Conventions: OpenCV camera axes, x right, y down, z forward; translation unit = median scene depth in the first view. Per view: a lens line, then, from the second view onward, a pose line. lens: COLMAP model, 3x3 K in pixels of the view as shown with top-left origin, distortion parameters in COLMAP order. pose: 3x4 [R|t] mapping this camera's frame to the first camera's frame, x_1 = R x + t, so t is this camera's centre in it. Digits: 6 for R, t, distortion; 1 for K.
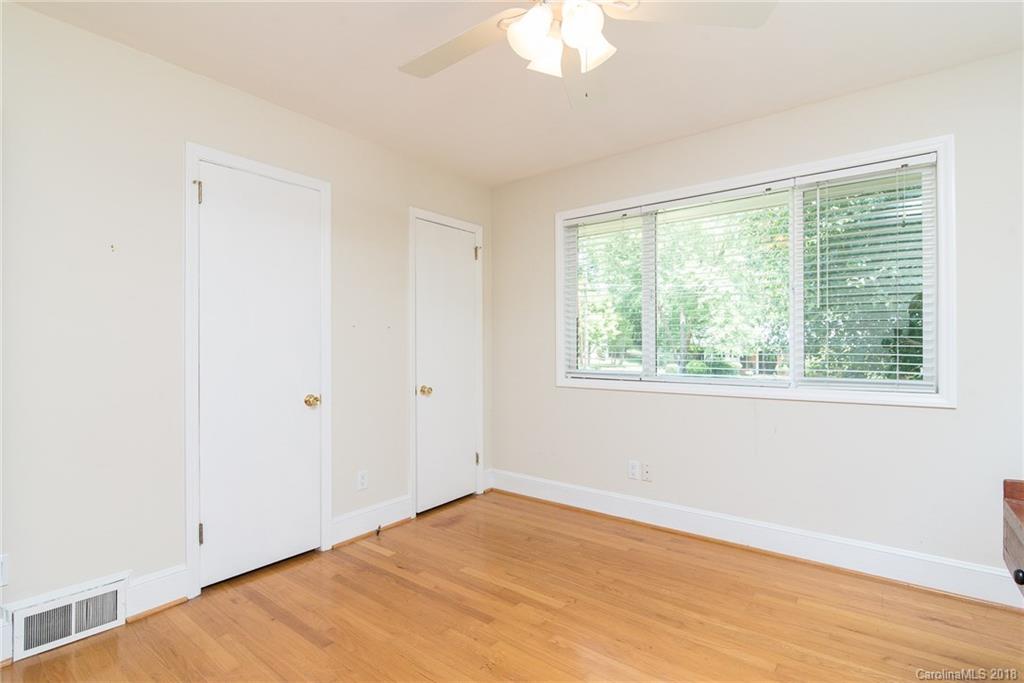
lens RADIAL K [[492.8, 0, 510.3], [0, 492.8, 346.0], [0, 0, 1]] dist [-0.000095, -0.000572]
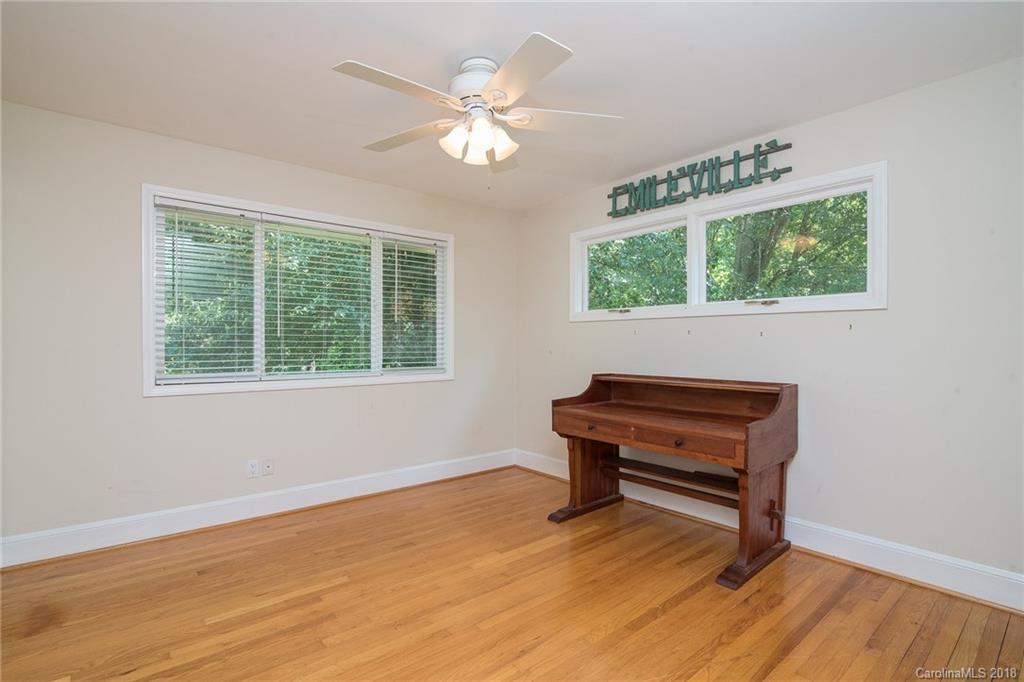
lens RADIAL K [[468.6, 0, 511.2], [0, 468.6, 341.3], [0, 0, 1]] dist [-0.017588, 0.000649]
pose [[0.224937, 0.009282, 0.974329, -0.705063], [-0.001929, 0.999957, -0.009081, -0.004265], [-0.974371, 0.000163, 0.224945, 0.328135]]
